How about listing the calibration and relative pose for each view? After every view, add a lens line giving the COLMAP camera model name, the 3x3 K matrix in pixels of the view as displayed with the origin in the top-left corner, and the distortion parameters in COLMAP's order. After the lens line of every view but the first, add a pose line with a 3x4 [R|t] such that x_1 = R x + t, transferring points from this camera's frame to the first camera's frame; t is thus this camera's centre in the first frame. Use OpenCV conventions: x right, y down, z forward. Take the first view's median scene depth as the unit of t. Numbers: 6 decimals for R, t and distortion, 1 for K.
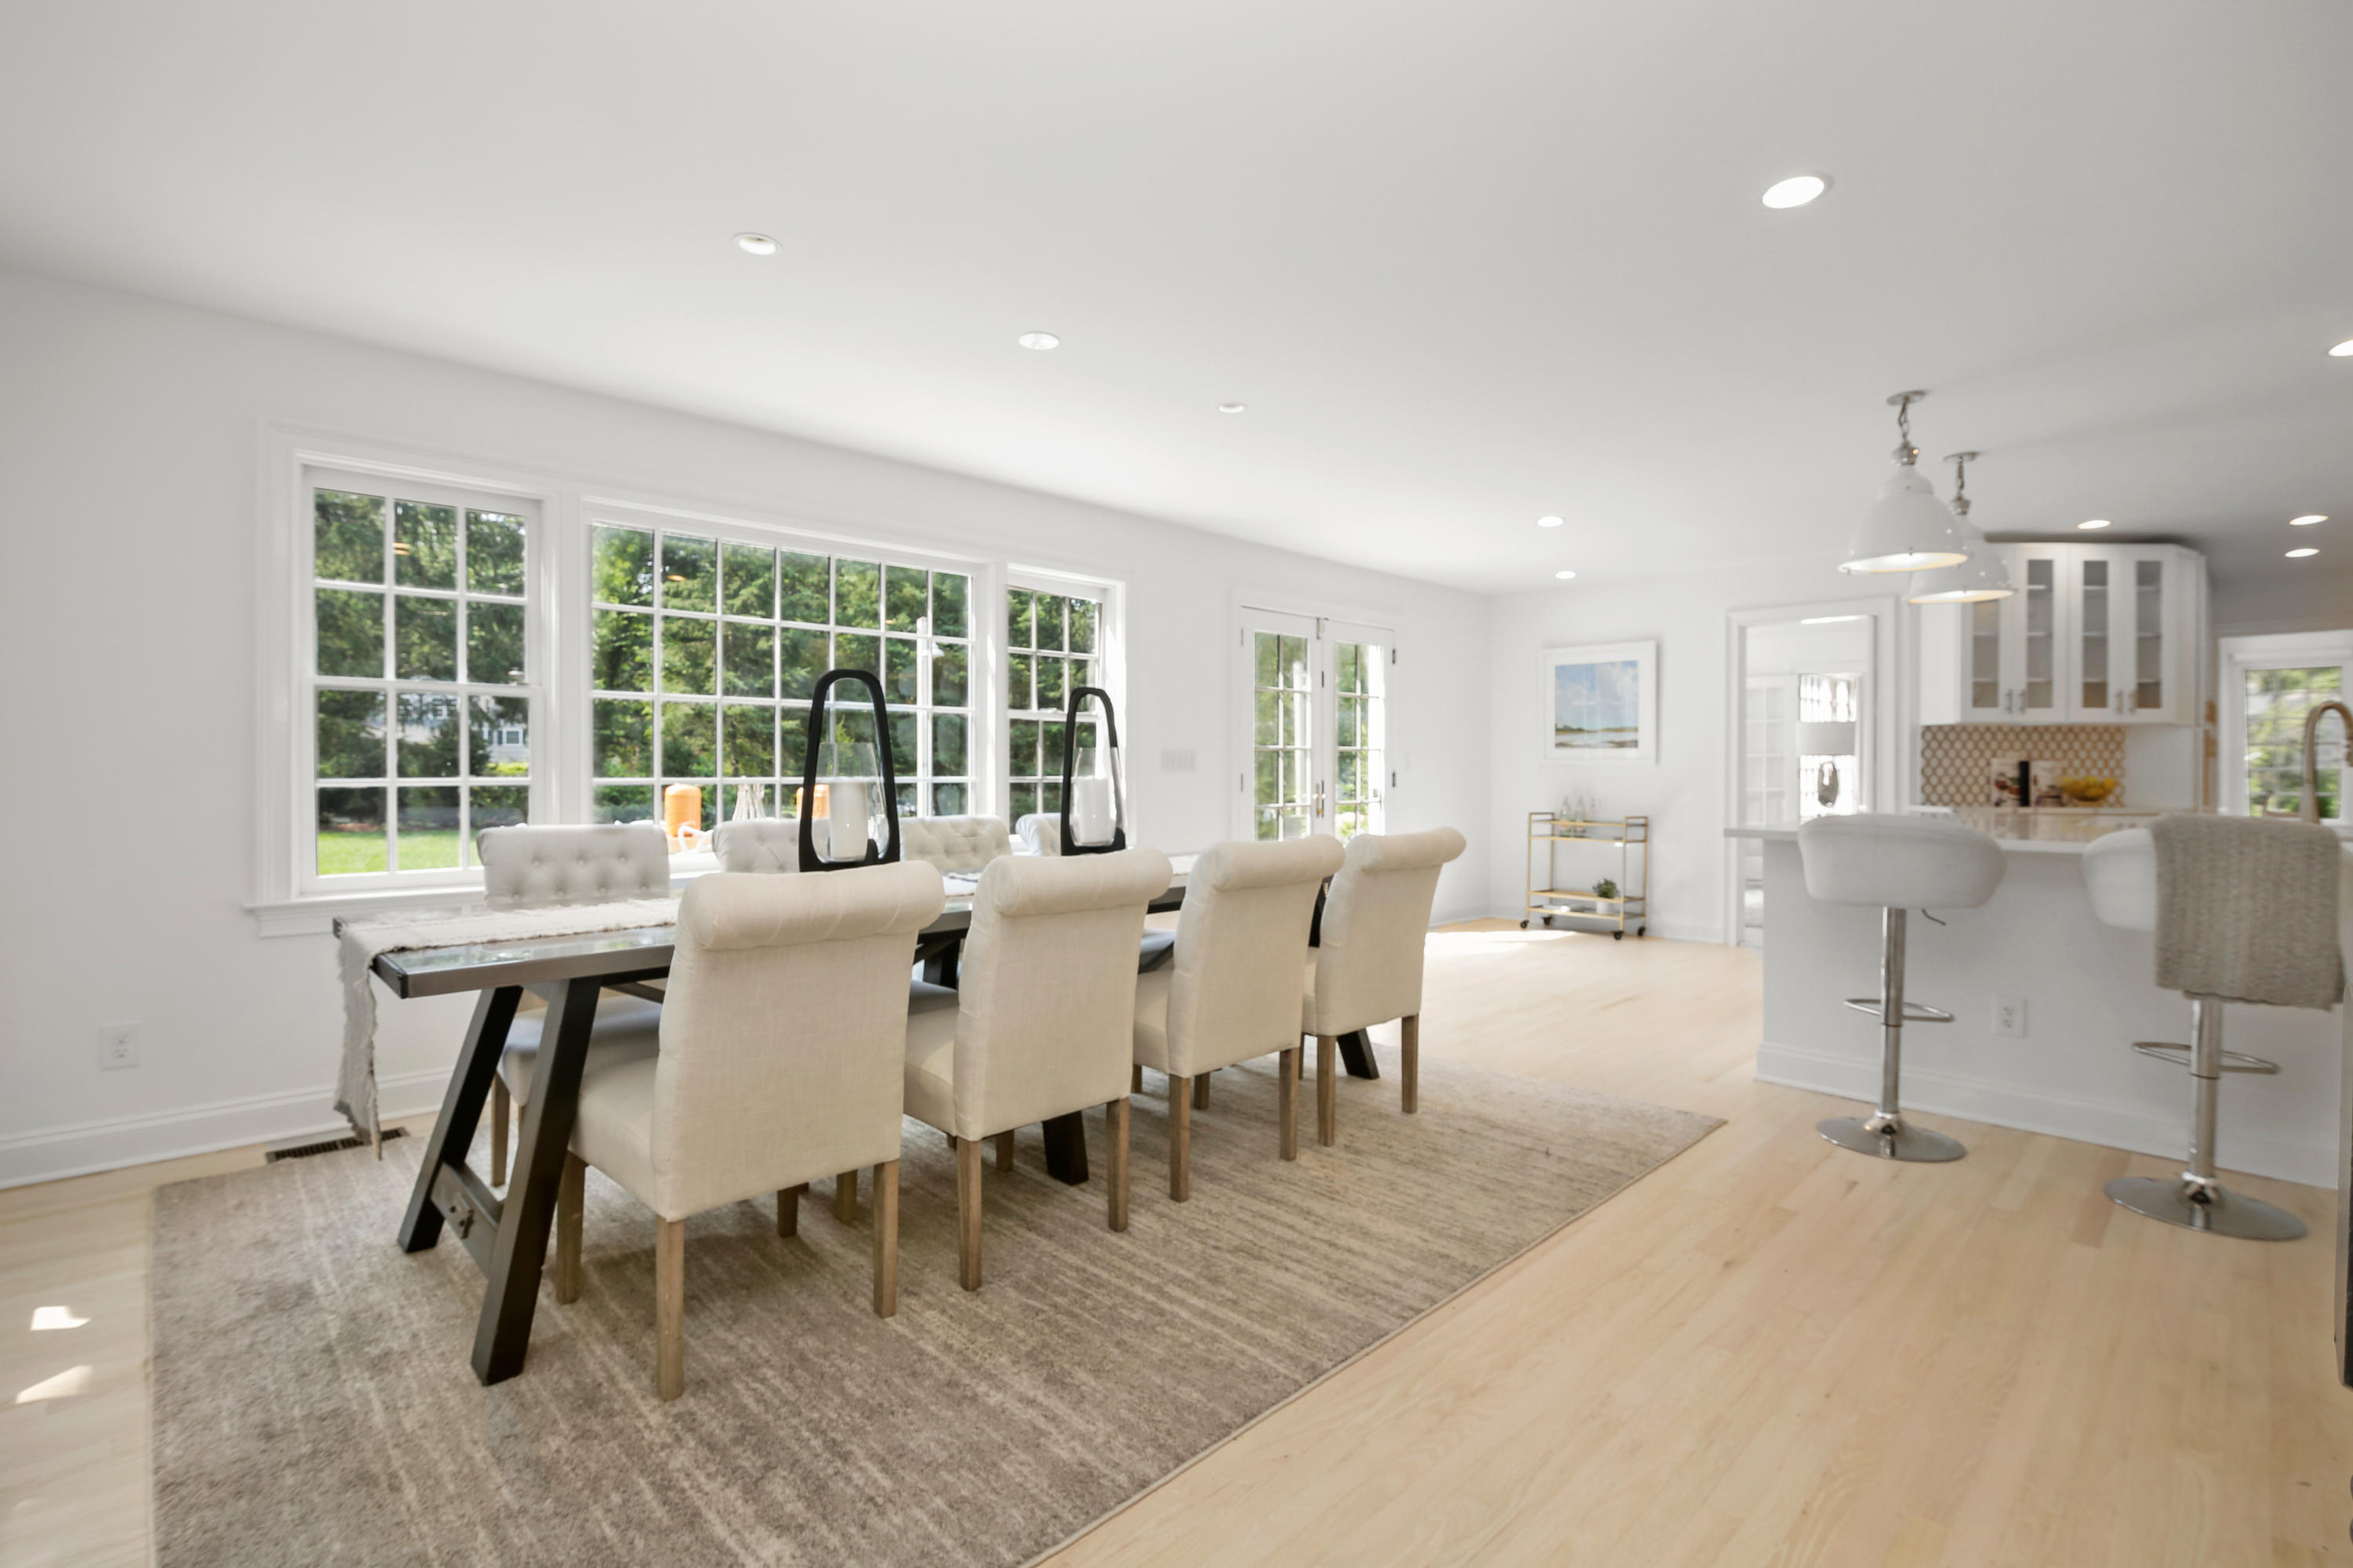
lens RADIAL K [[1081.3, 0, 1153.9], [0, 1081.3, 792.1], [0, 0, 1]] dist [-0.022415, 0.002056]
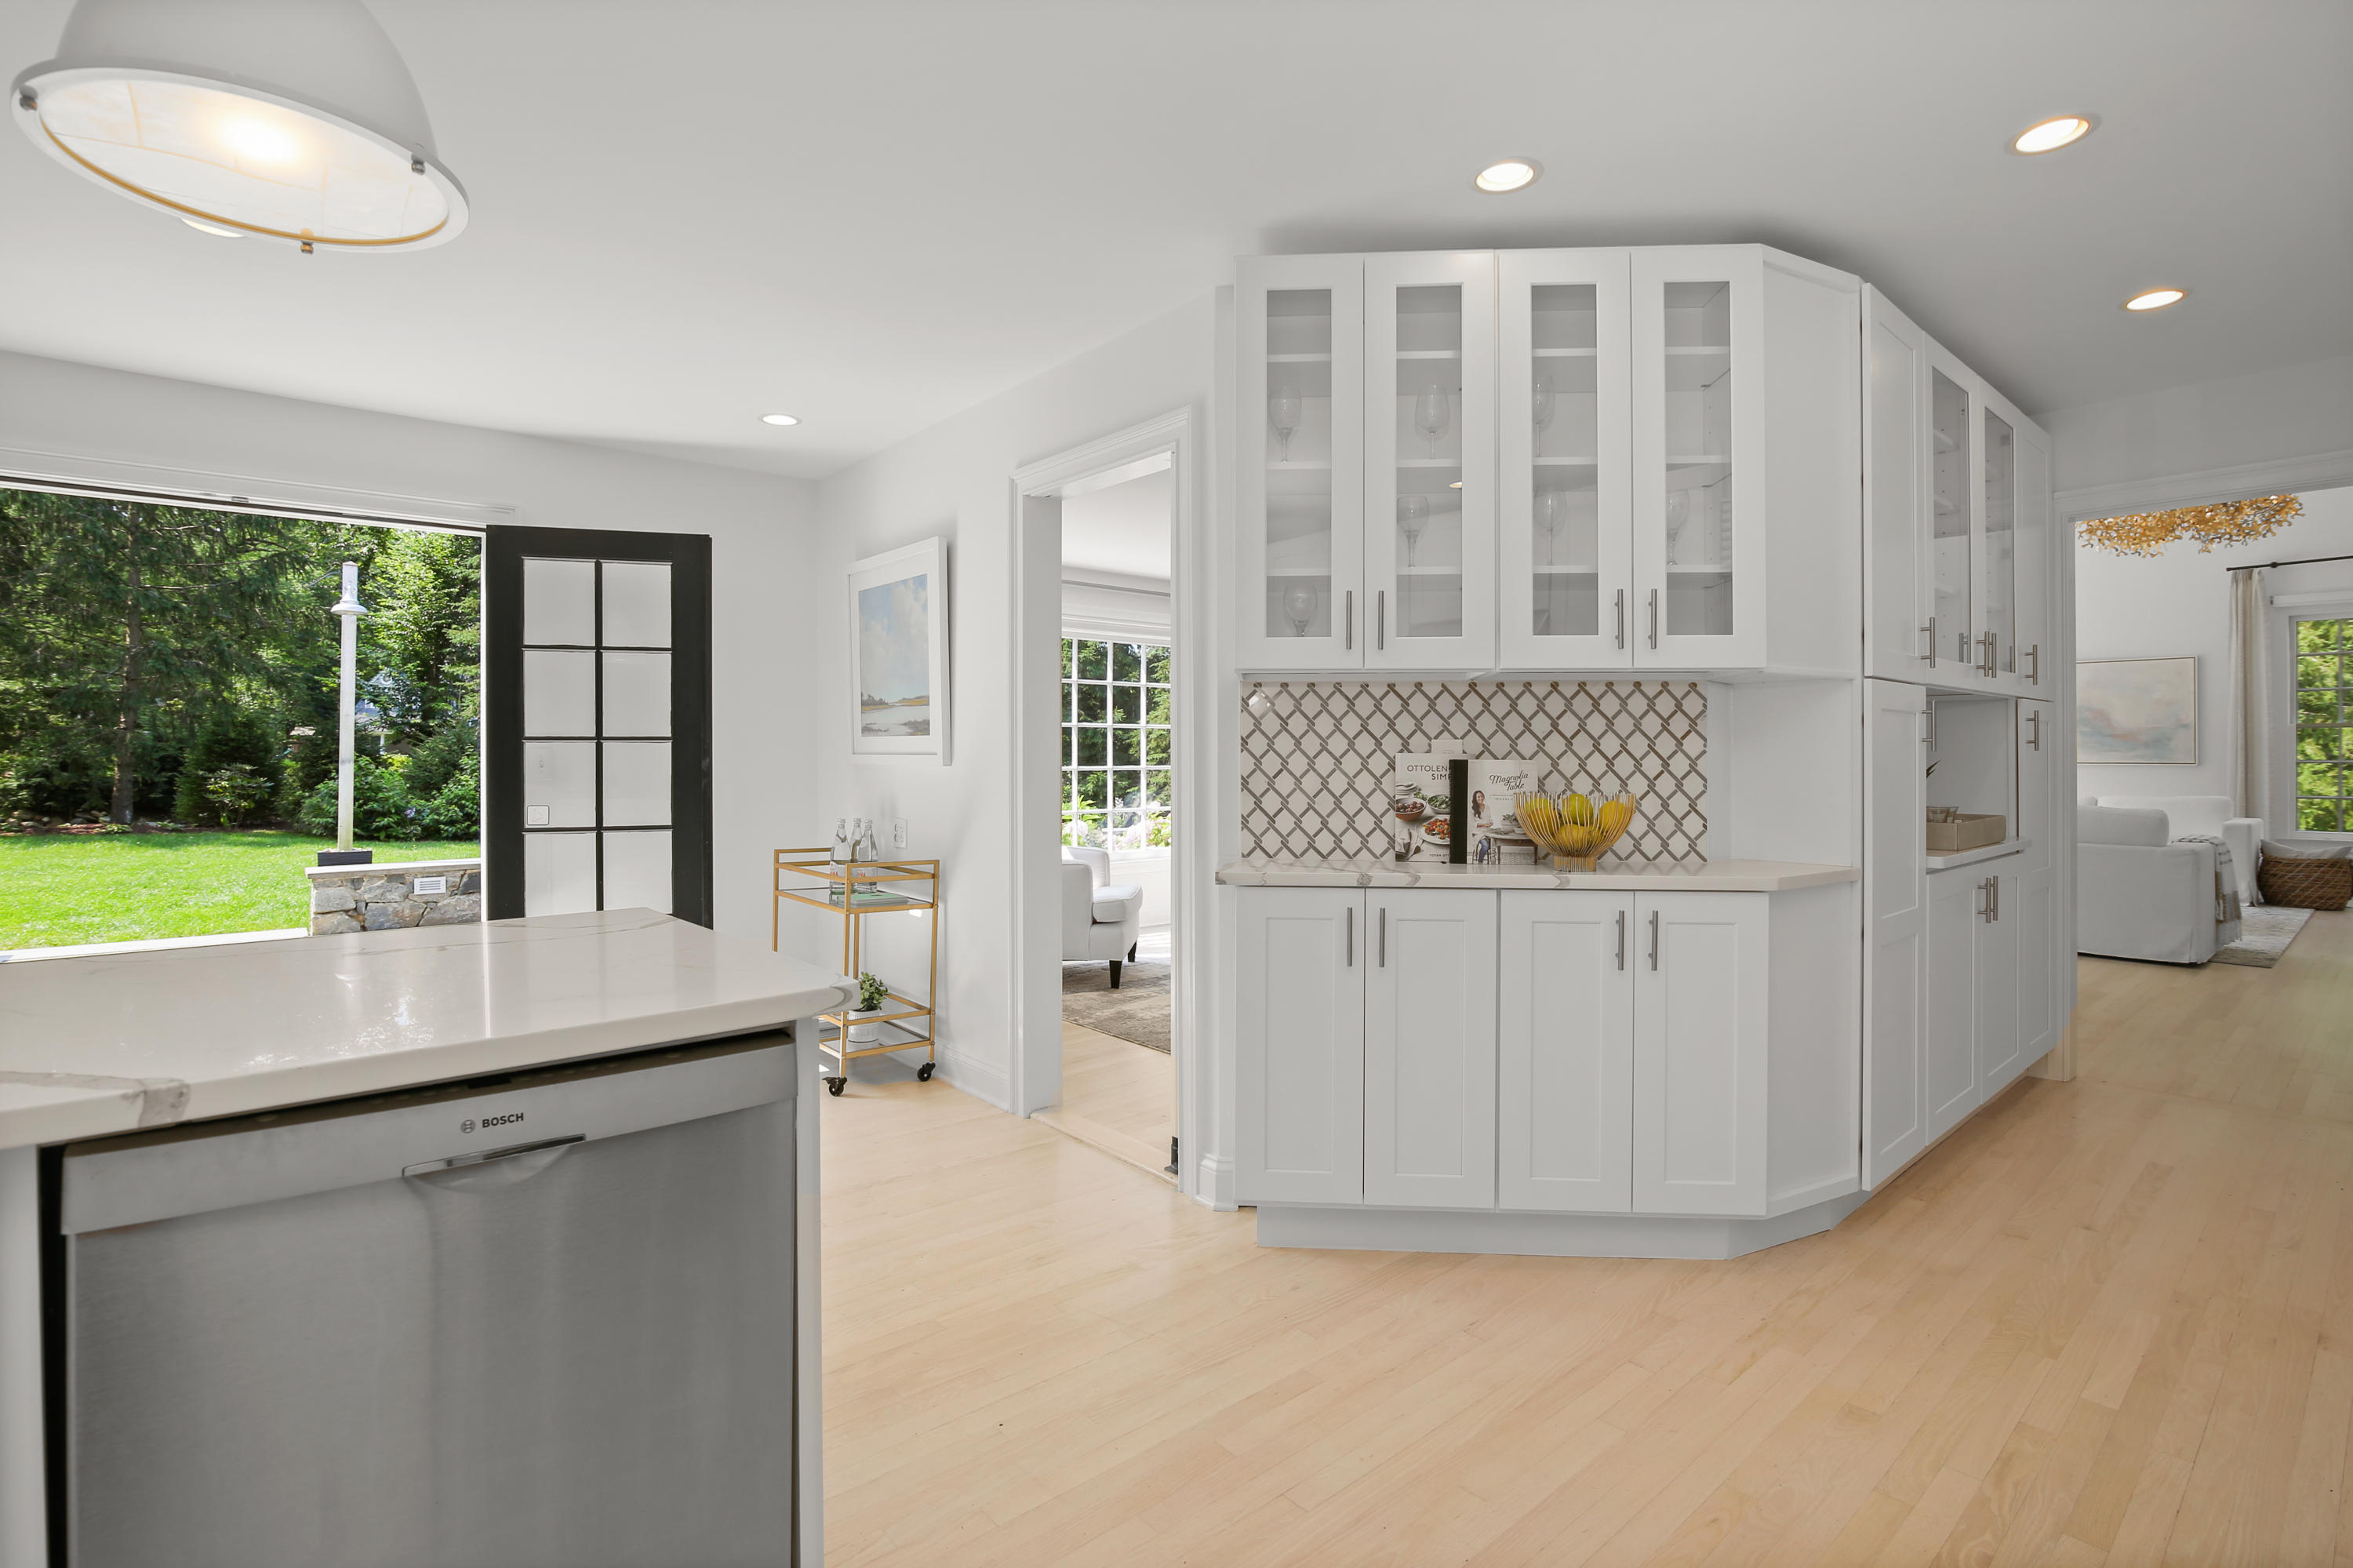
lens RADIAL K [[1081.3, 0, 1192.6], [0, 1081.3, 769.4], [0, 0, 1]] dist [-0.022415, 0.002056]
pose [[0.998281, -0.001638, -0.058584, 0.729630], [0.001116, 0.999959, -0.008945, -0.021408], [0.058596, 0.008864, 0.998242, 0.544032]]
